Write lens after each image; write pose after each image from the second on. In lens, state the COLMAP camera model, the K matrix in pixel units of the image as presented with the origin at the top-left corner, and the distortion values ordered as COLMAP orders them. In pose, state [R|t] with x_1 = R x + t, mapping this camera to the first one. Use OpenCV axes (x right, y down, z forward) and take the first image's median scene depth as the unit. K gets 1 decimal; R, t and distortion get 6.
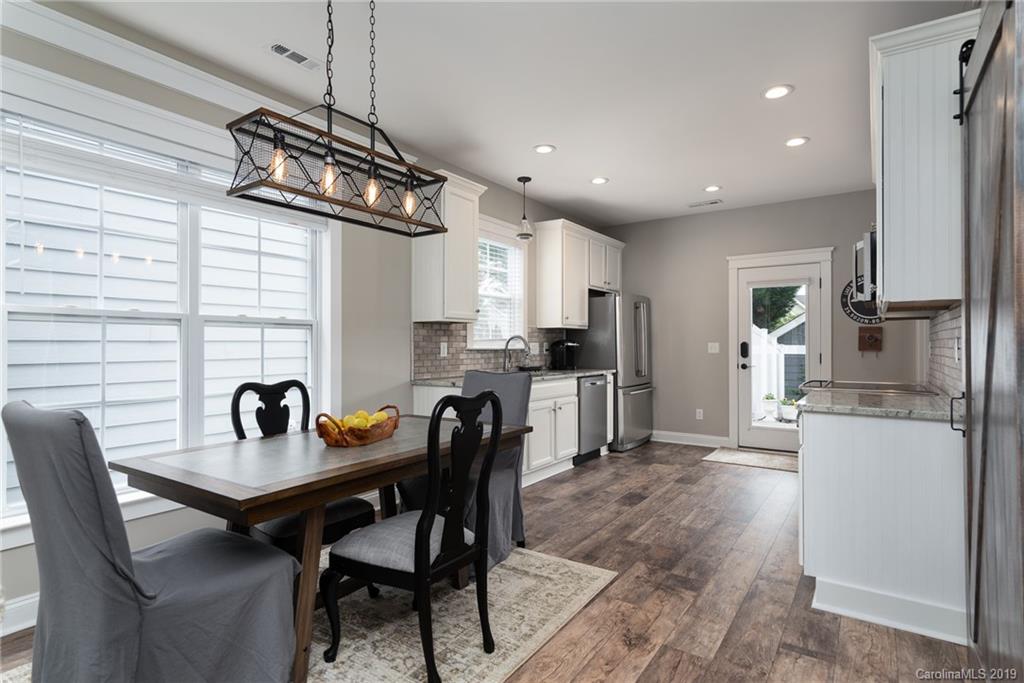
lens RADIAL K [[517.7, 0, 511.9], [0, 517.7, 342.4], [0, 0, 1]] dist [0.004128, -0.001465]
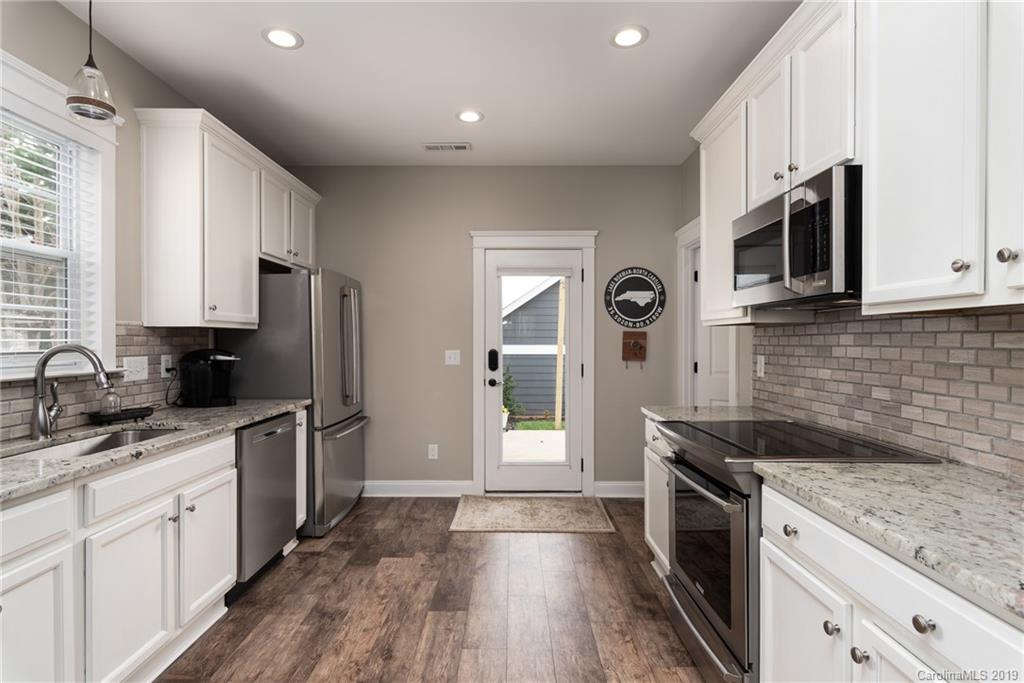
lens RADIAL K [[517.7, 0, 512.4], [0, 517.7, 341.6], [0, 0, 1]] dist [0.004128, -0.001465]
pose [[0.820740, -0.001382, 0.571300, 0.059236], [-0.002742, 0.999976, 0.006358, -0.018617], [-0.571295, -0.006784, 0.820717, 0.433349]]
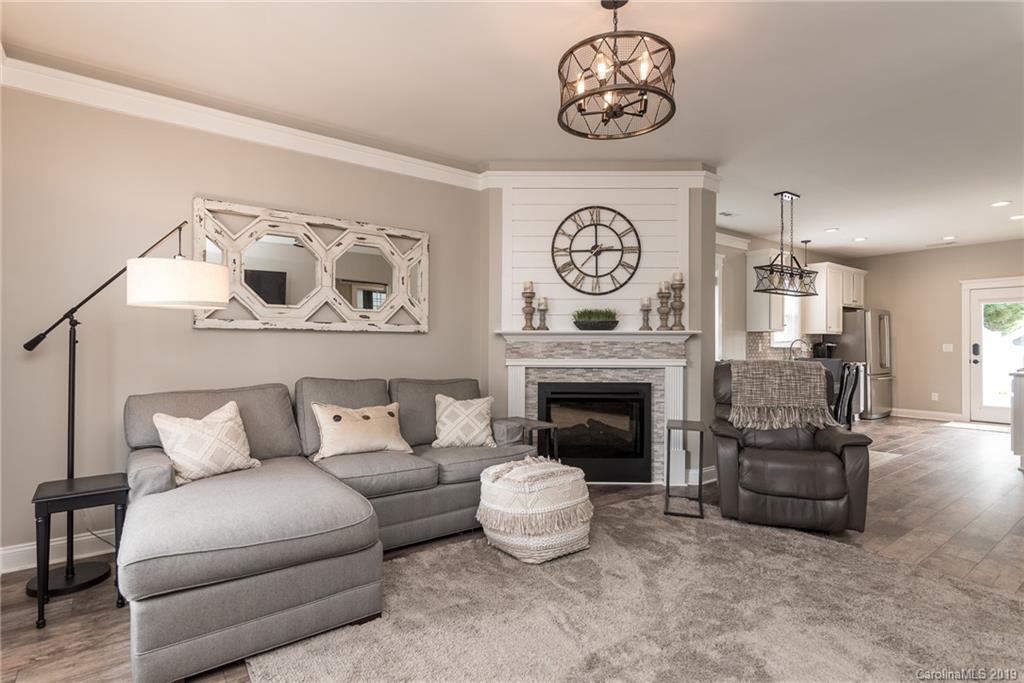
lens RADIAL K [[517.7, 0, 498.9], [0, 517.7, 342.0], [0, 0, 1]] dist [0.004128, -0.001465]
pose [[0.950263, 0.003769, -0.311424, -0.356520], [-0.003829, 0.999993, 0.000418, -0.000912], [0.311424, 0.000795, 0.950271, -0.769375]]
